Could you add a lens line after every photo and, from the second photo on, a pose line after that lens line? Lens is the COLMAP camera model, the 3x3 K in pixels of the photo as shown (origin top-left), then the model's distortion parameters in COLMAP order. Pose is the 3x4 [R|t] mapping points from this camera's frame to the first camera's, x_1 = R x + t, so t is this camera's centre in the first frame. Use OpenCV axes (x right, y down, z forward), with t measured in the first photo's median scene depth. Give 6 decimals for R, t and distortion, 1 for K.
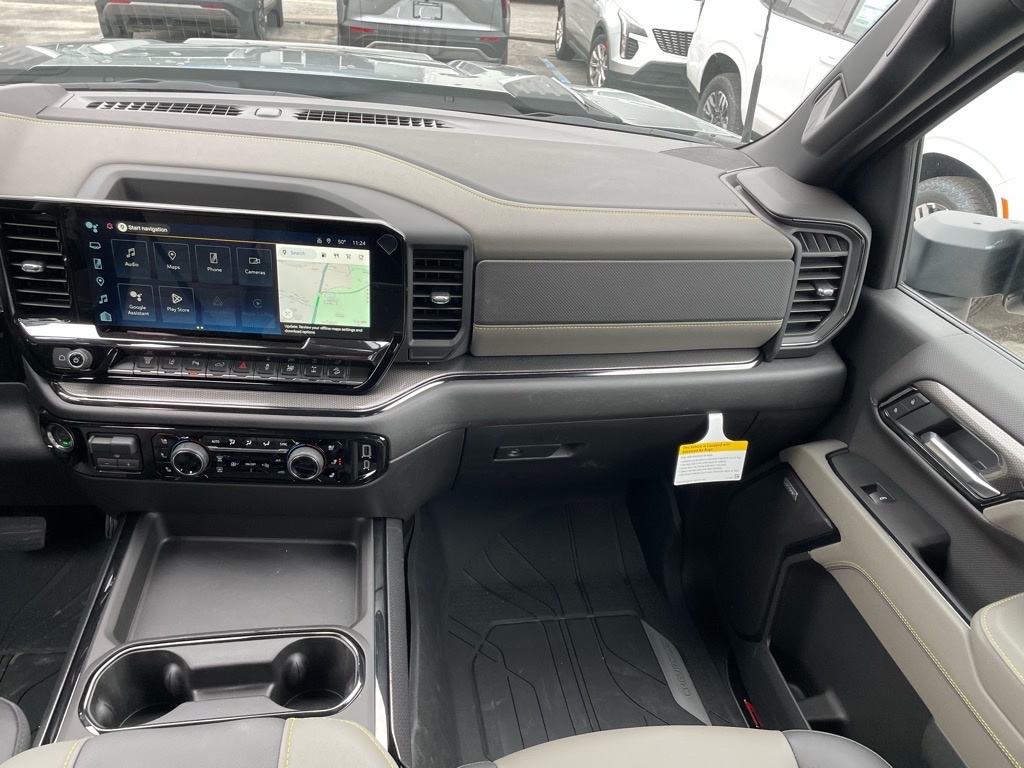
lens RADIAL K [[780.9, 0, 512.0], [0, 780.9, 384.0], [0, 0, 1]] dist [0.095509, -0.120899]
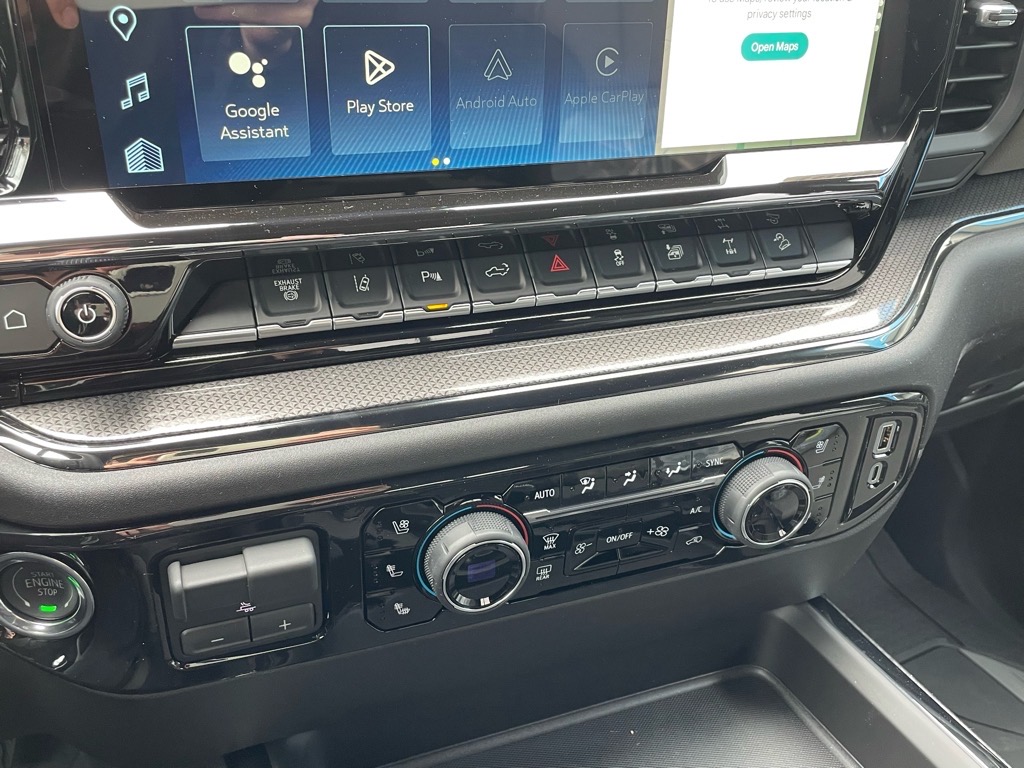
lens RADIAL K [[941.3, 0, 512.0], [0, 941.3, 384.0], [0, 0, 1]] dist [0.073046, -0.005653]
pose [[0.949139, -0.185408, 0.254479, -0.480315], [0.177007, 0.982630, 0.055735, 0.001855], [-0.260393, -0.007855, 0.965471, 0.614679]]
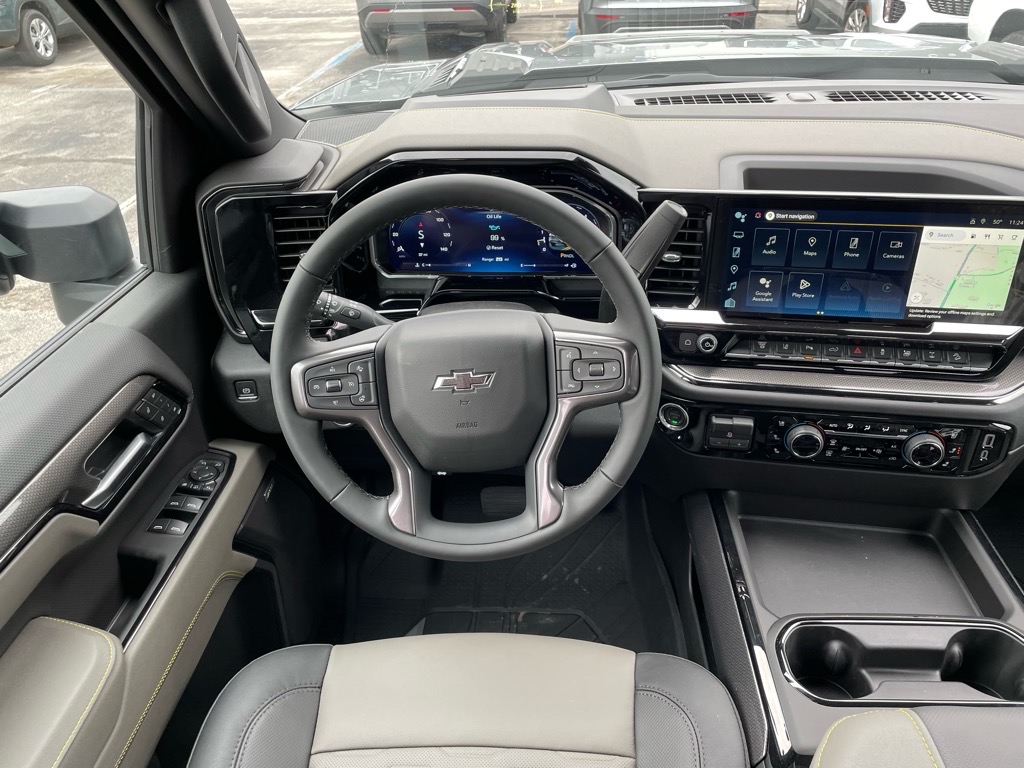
lens RADIAL K [[780.9, 0, 512.0], [0, 780.9, 384.0], [0, 0, 1]] dist [0.095509, -0.120899]
pose [[0.974359, 0.018169, -0.224263, -0.548362], [-0.014560, 0.999737, 0.017738, 0.007822], [0.224526, -0.014018, 0.974367, -0.077485]]
